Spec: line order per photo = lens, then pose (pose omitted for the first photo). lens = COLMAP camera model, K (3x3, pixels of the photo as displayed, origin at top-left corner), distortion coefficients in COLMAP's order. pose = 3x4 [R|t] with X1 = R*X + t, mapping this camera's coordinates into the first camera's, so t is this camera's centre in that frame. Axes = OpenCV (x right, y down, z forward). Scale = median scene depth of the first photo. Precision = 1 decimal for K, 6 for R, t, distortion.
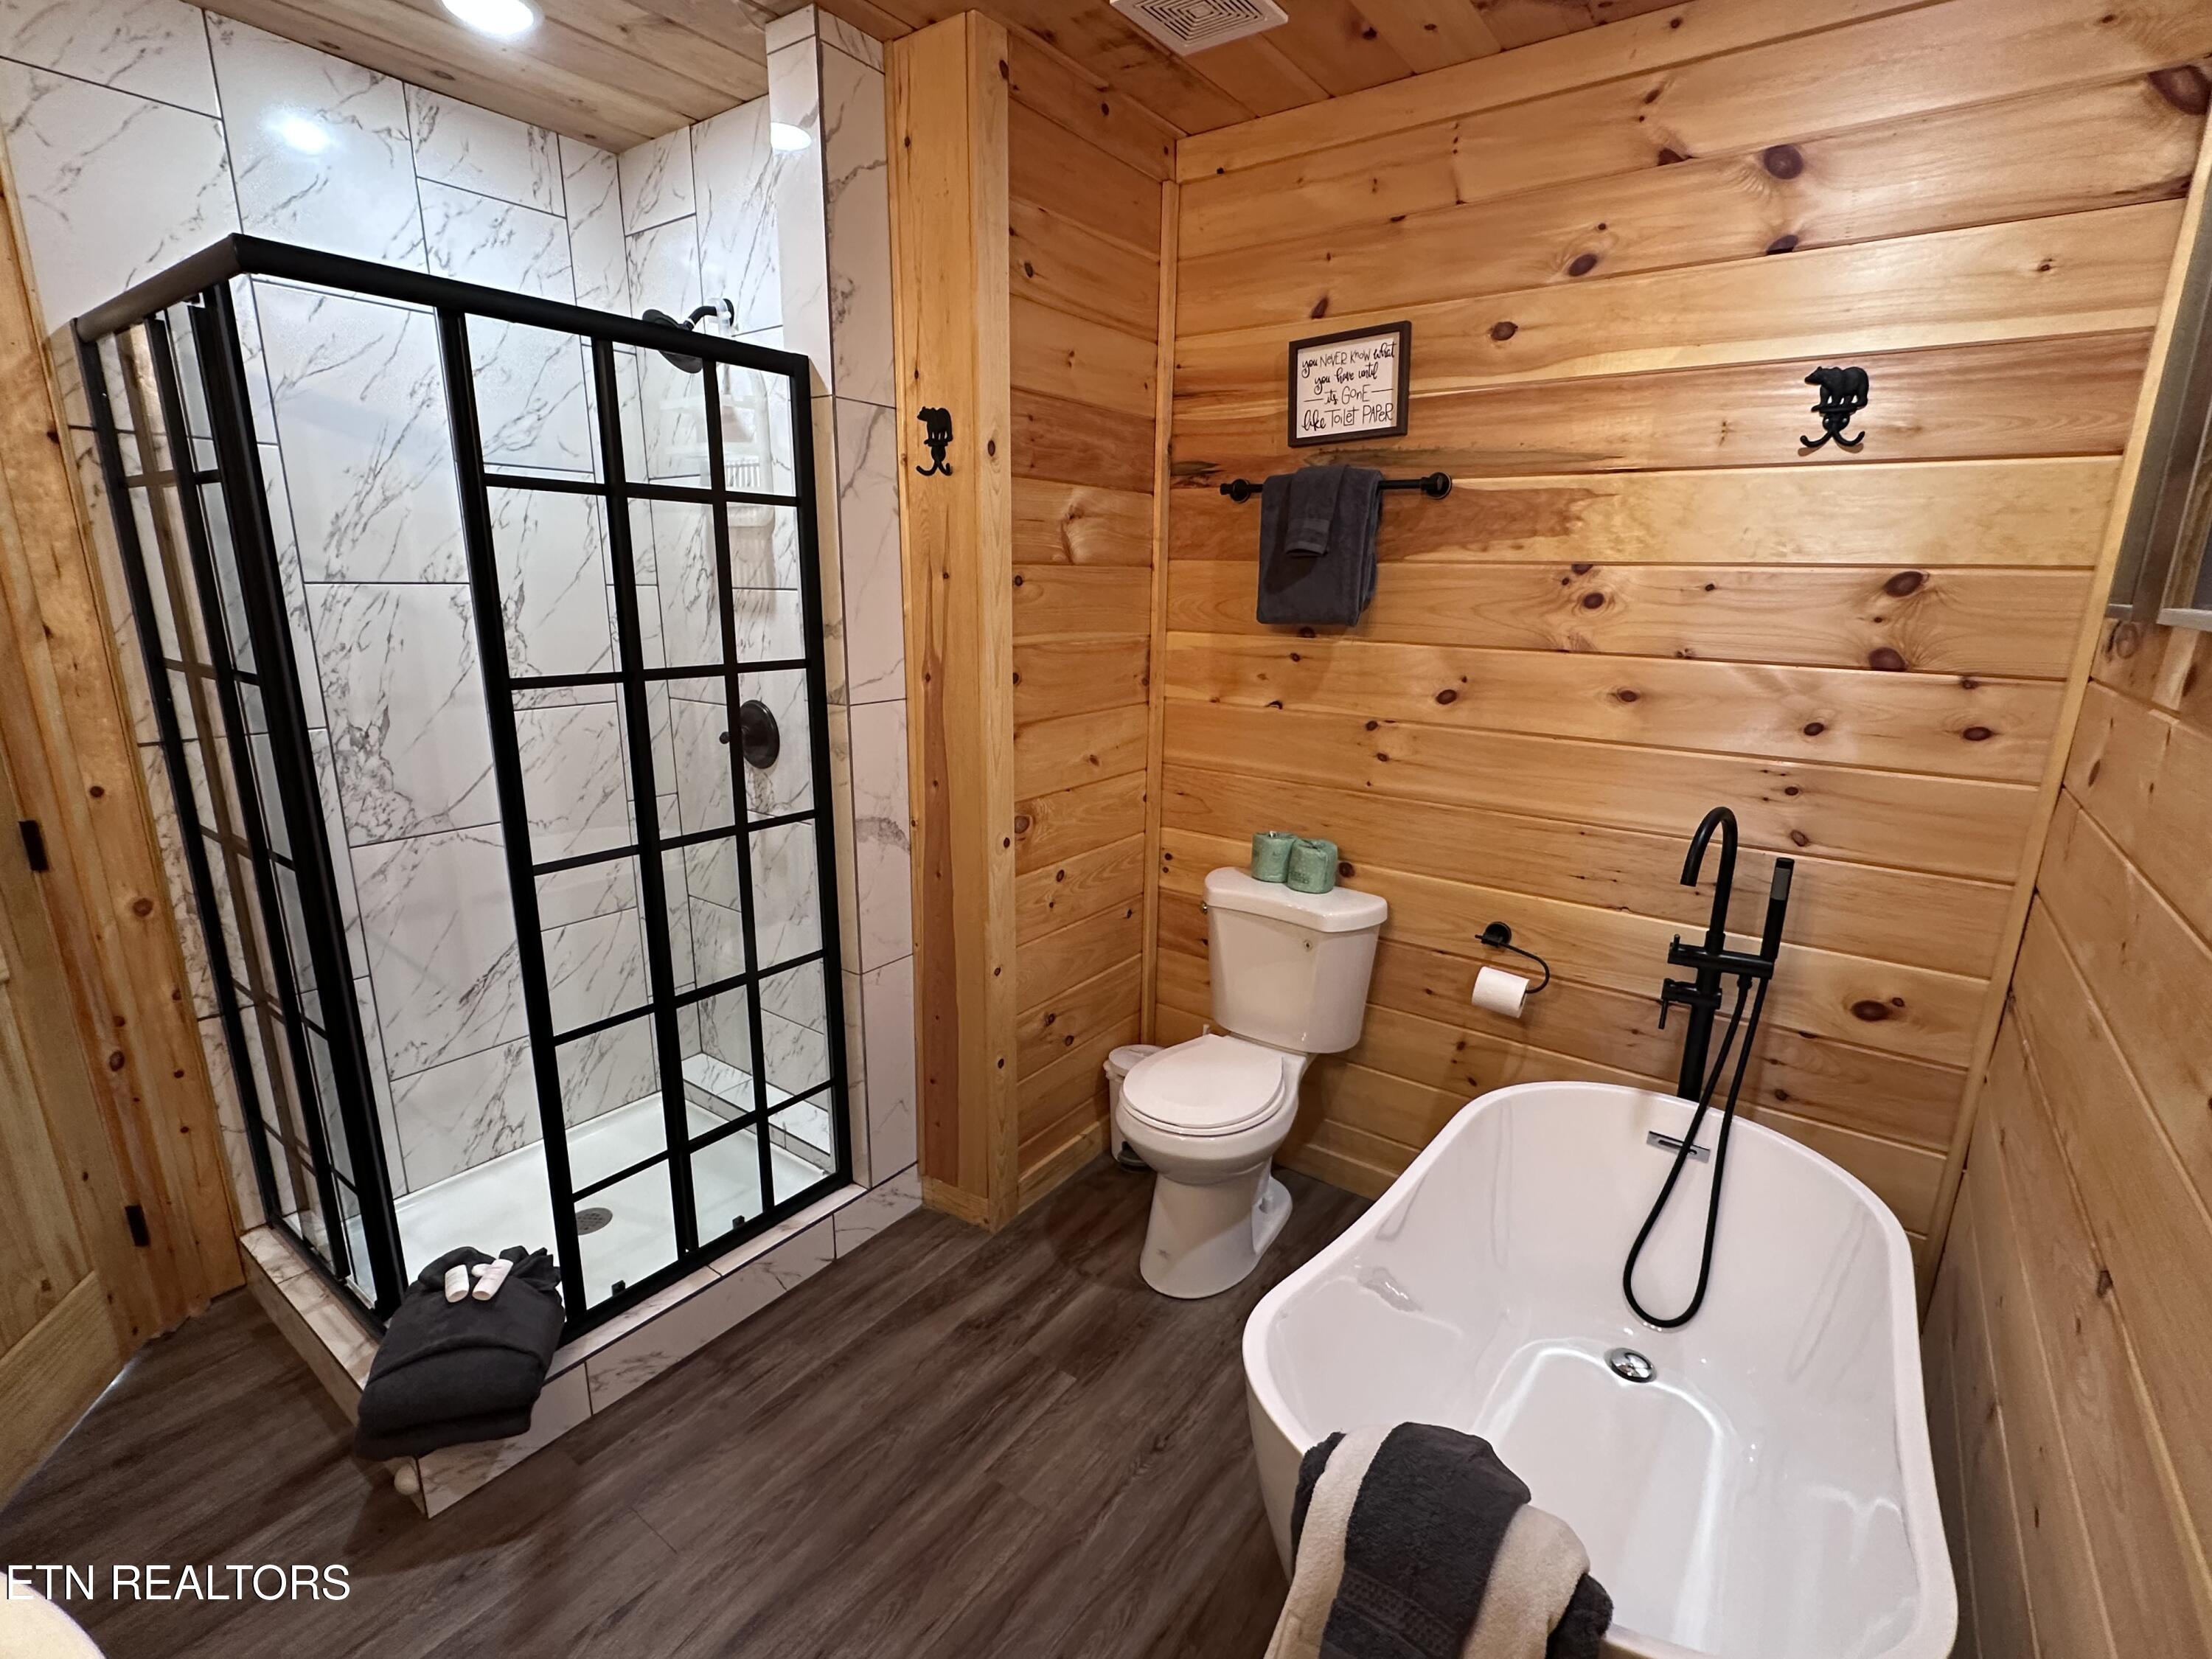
lens RADIAL K [[1012.5, 0, 1116.6], [0, 1012.5, 828.6], [0, 0, 1]] dist [-0.002499, 0.001116]
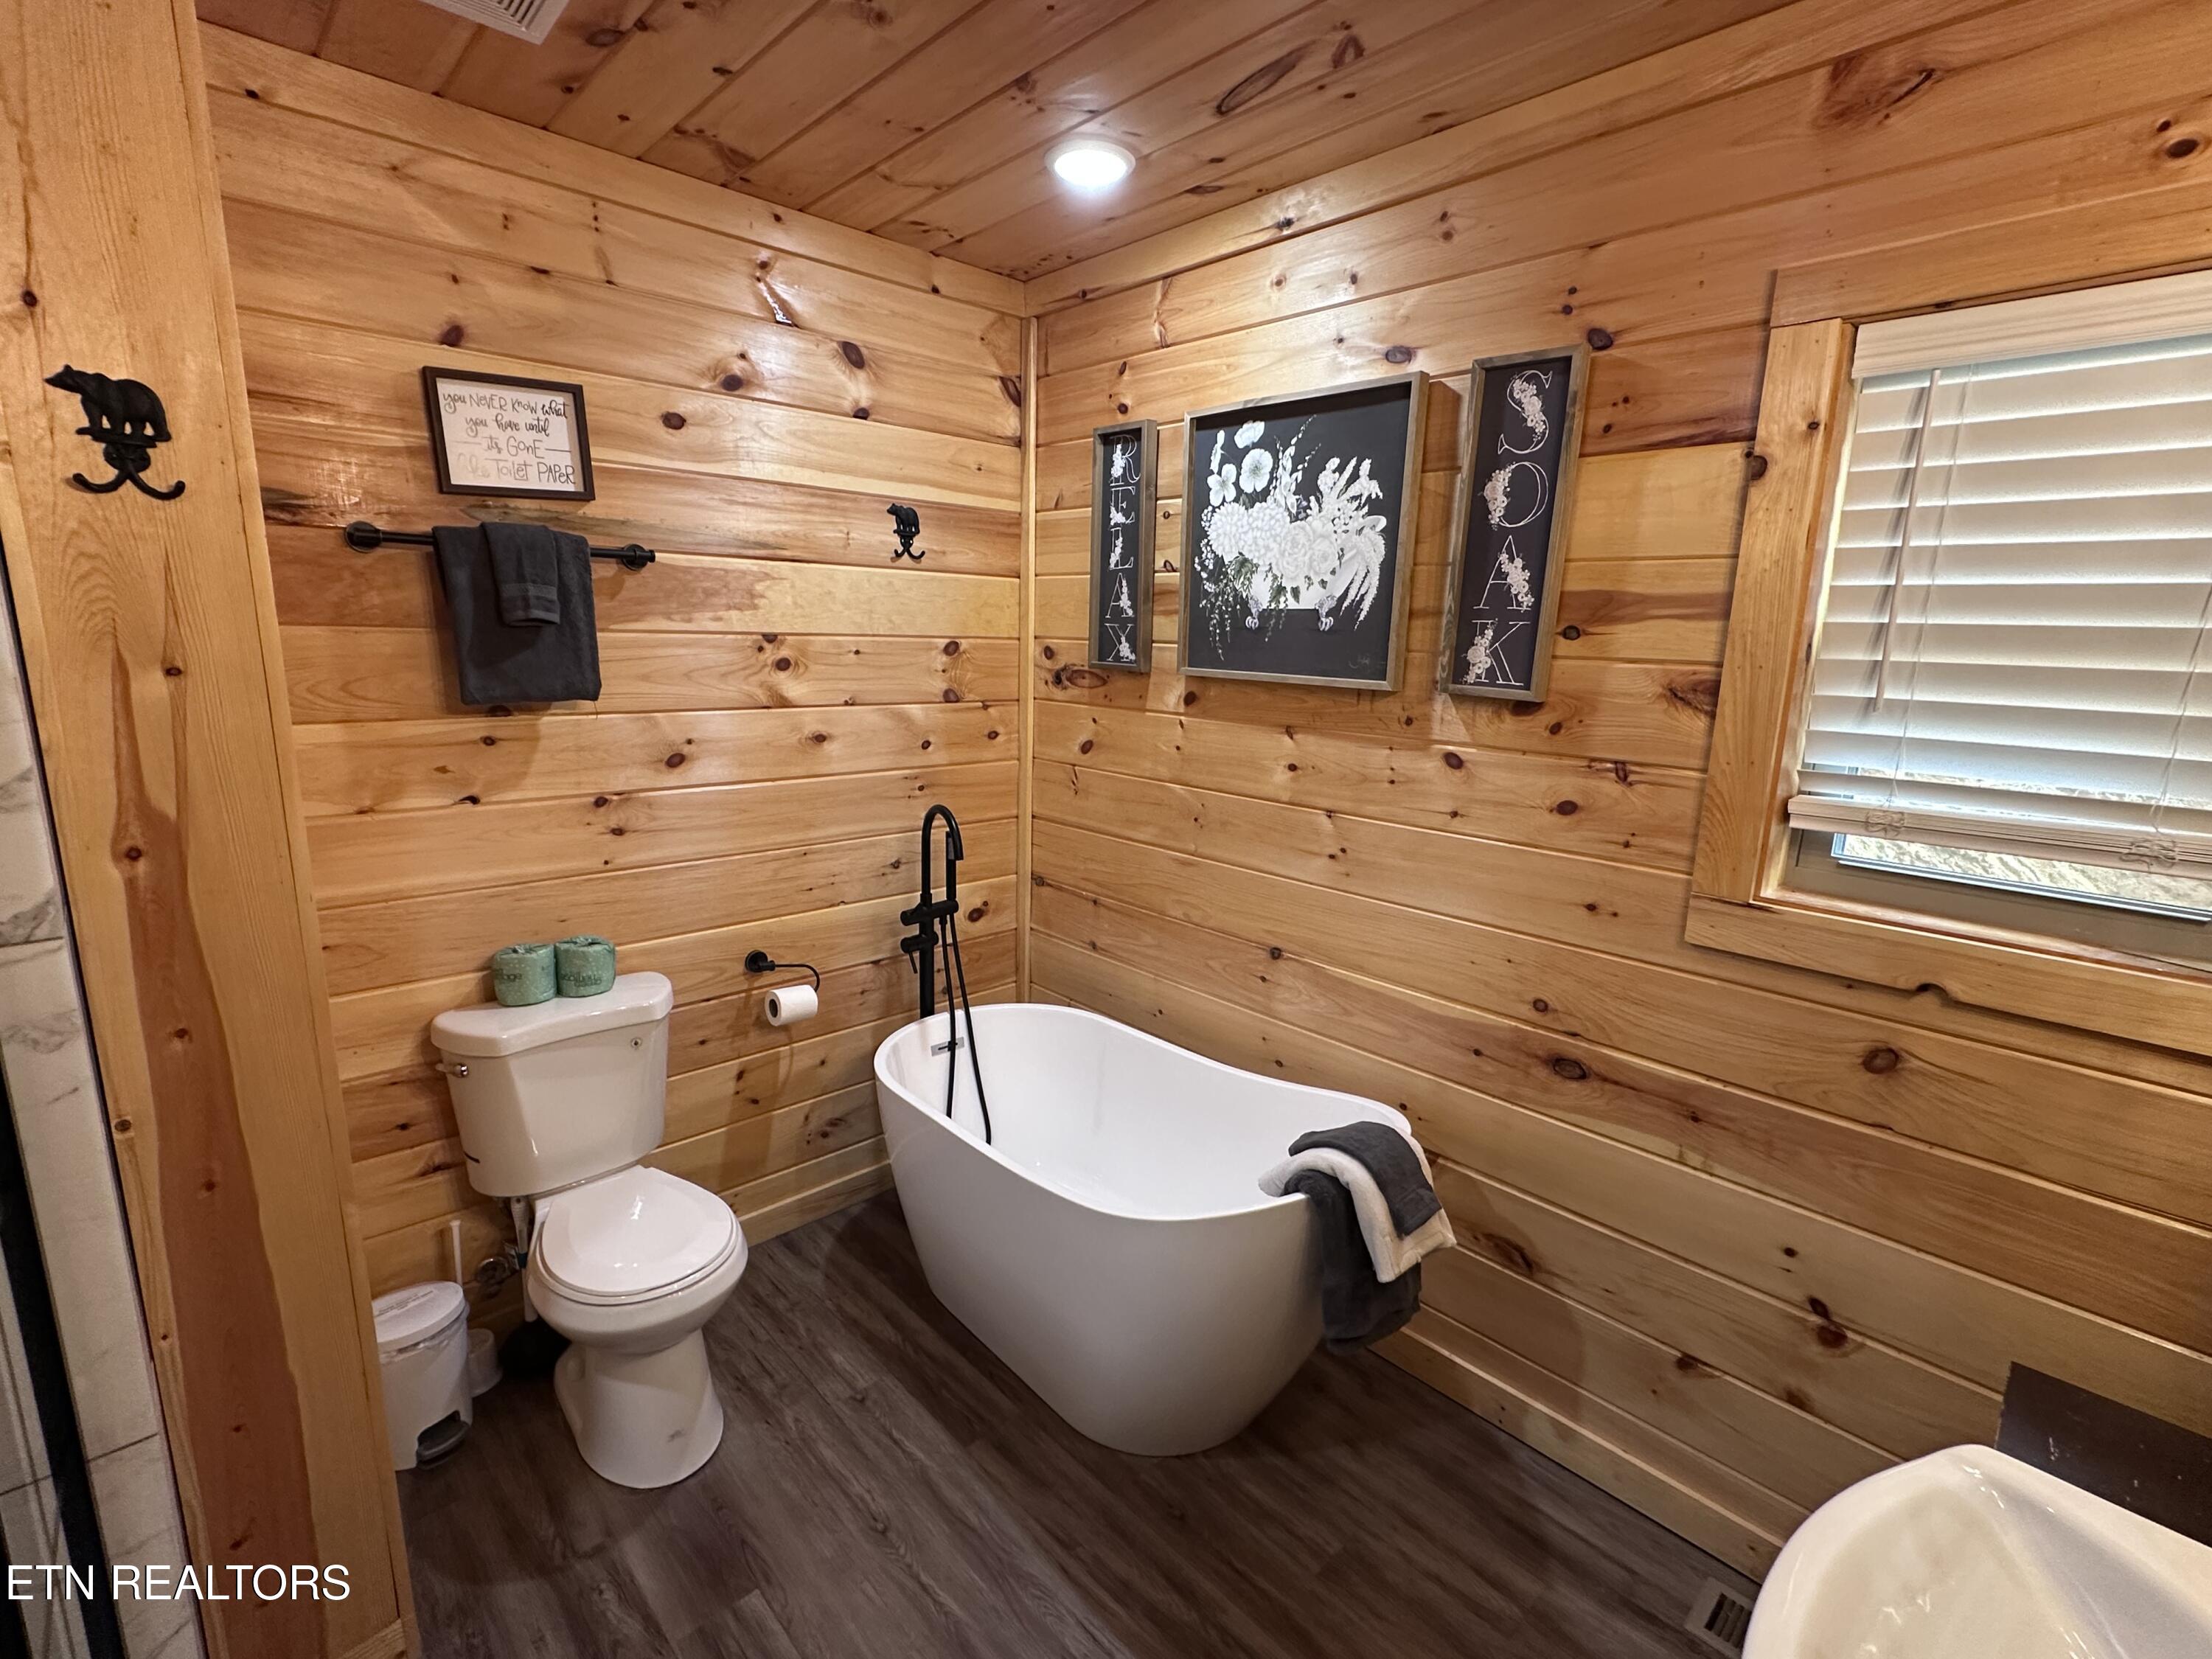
lens RADIAL K [[1012.5, 0, 1099.4], [0, 1012.5, 824.8], [0, 0, 1]] dist [-0.002499, 0.001116]
pose [[0.193325, -0.198285, 0.960889, -0.639806], [0.215870, 0.963962, 0.155488, -0.143495], [-0.957092, 0.177368, 0.229162, 0.386925]]
